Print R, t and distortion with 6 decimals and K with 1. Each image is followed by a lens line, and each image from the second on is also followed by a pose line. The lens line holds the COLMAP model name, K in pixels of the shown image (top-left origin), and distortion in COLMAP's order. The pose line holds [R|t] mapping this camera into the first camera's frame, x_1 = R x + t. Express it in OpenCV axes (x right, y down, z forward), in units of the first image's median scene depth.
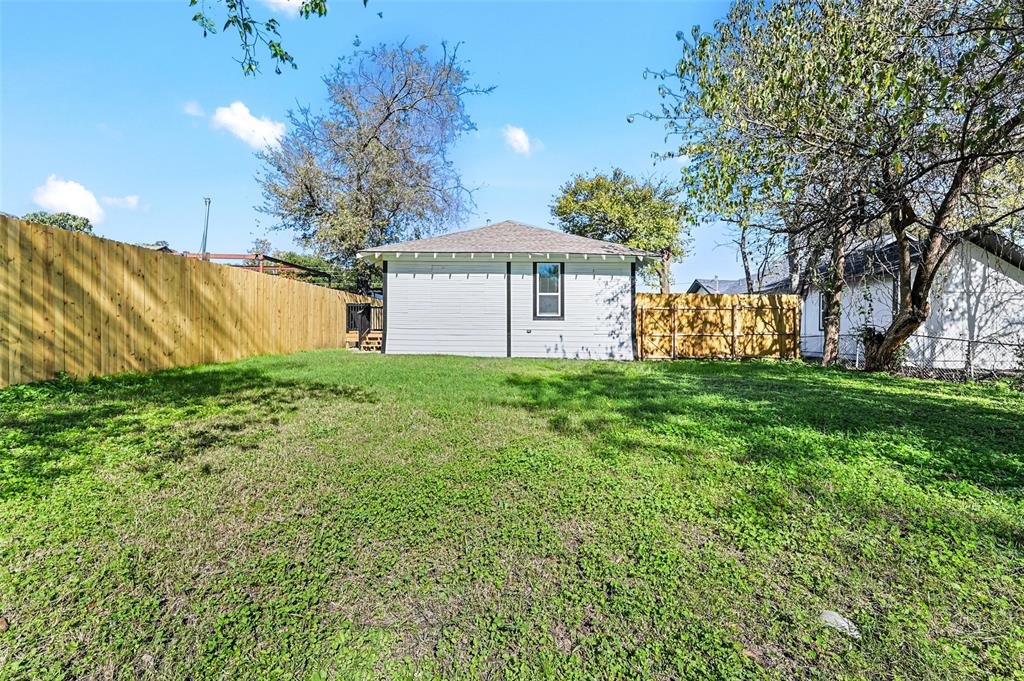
lens RADIAL K [[407.5, 0, 511.0], [0, 407.5, 335.3], [0, 0, 1]] dist [0.002121, 0.000053]
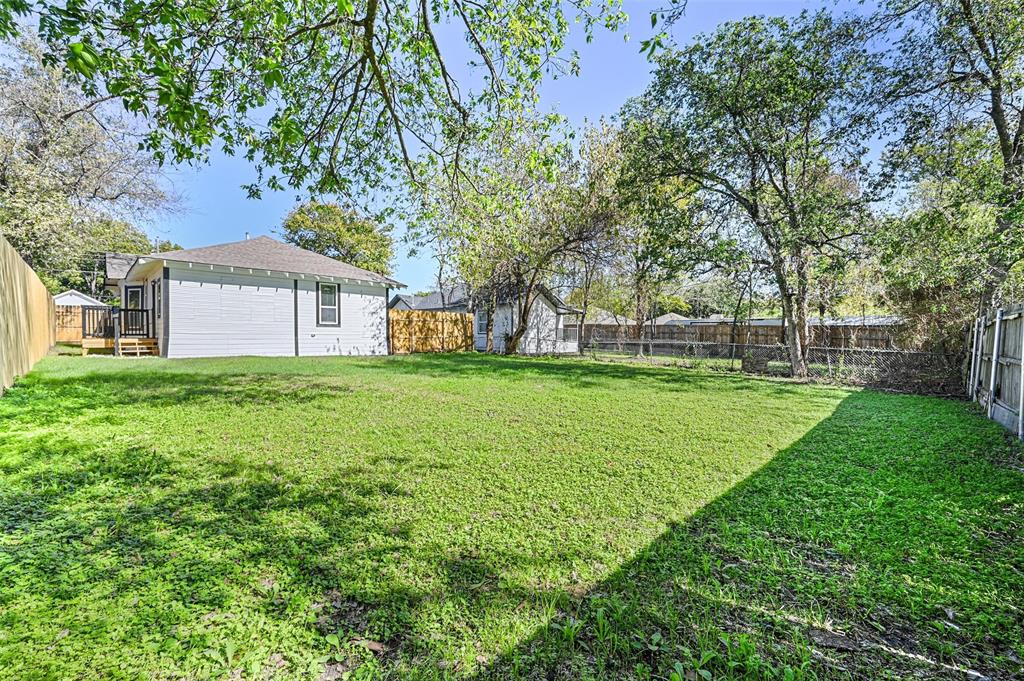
lens RADIAL K [[407.5, 0, 512.3], [0, 407.5, 338.5], [0, 0, 1]] dist [0.002121, 0.000053]
pose [[0.700919, -0.010744, 0.713160, -0.423093], [0.007605, 0.999942, 0.007590, -0.005250], [-0.713200, 0.000103, 0.700960, -0.336147]]
